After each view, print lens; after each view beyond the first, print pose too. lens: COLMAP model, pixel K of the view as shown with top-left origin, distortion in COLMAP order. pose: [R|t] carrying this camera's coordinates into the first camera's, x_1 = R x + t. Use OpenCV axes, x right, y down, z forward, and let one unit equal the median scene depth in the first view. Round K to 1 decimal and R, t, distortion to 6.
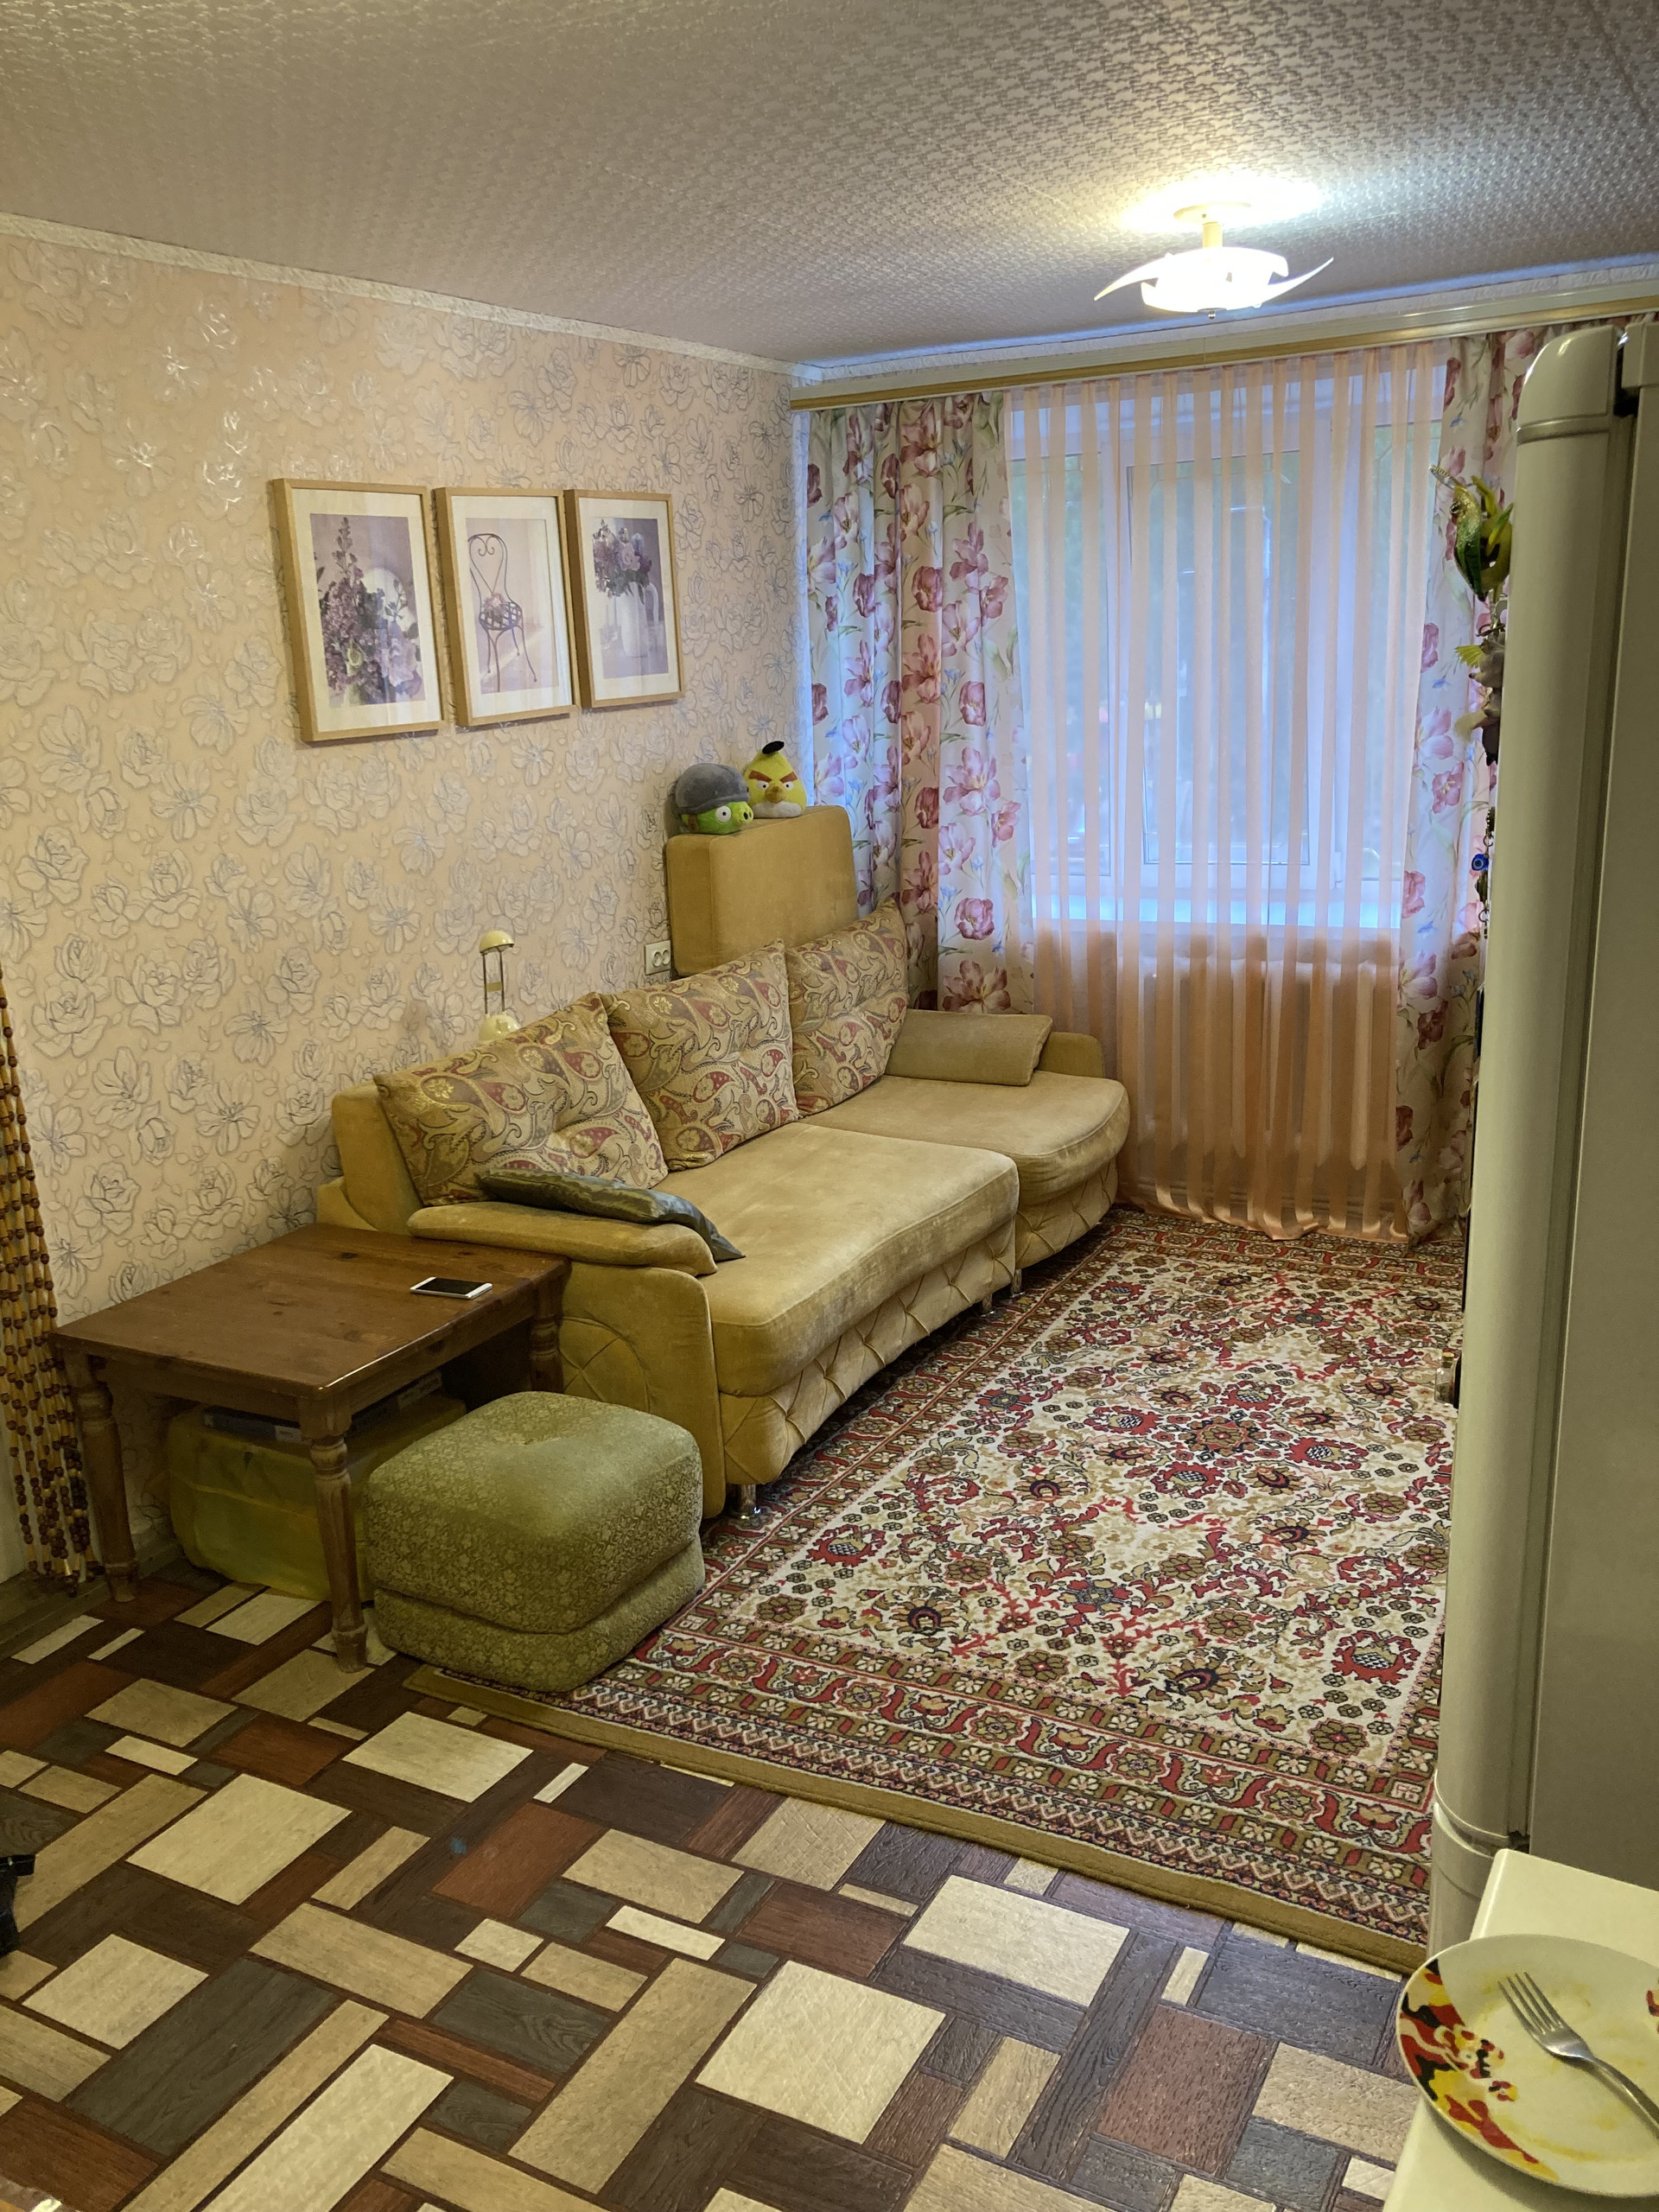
lens RADIAL K [[1805.5, 0, 812.9], [0, 1805.5, 1098.1], [0, 0, 1]] dist [0.025895, -0.034627]
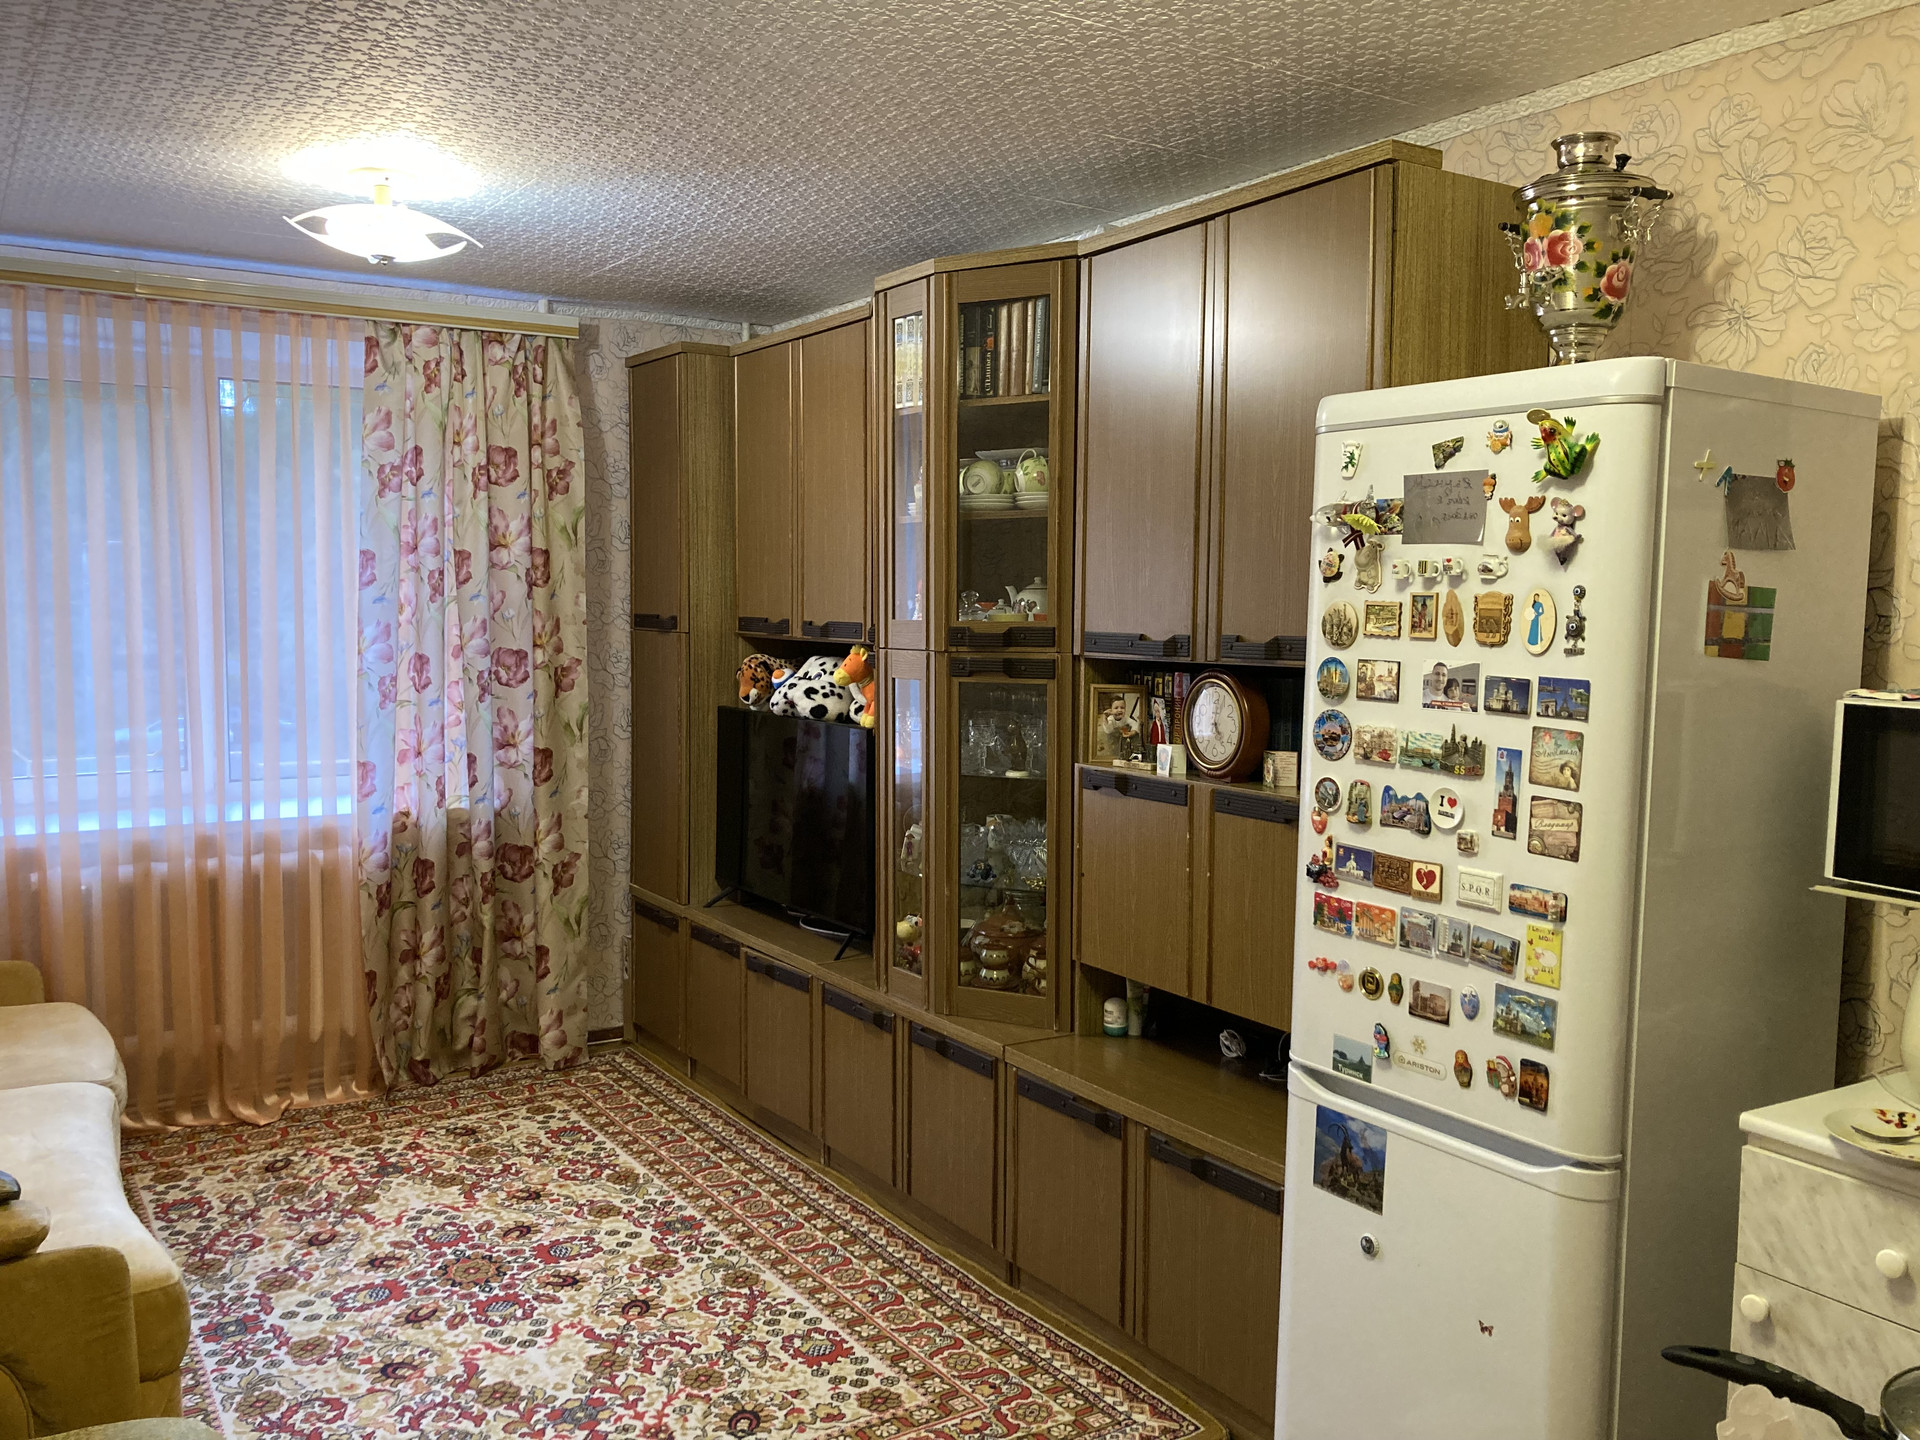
lens RADIAL K [[1567.2, 0, 967.1], [0, 1567.2, 709.1], [0, 0, 1]] dist [0.025895, -0.034627]
pose [[0.473988, -0.013873, 0.880422, -0.370827], [0.184052, 0.979350, -0.083655, -0.004767], [-0.861081, 0.201695, 0.466754, 0.210659]]
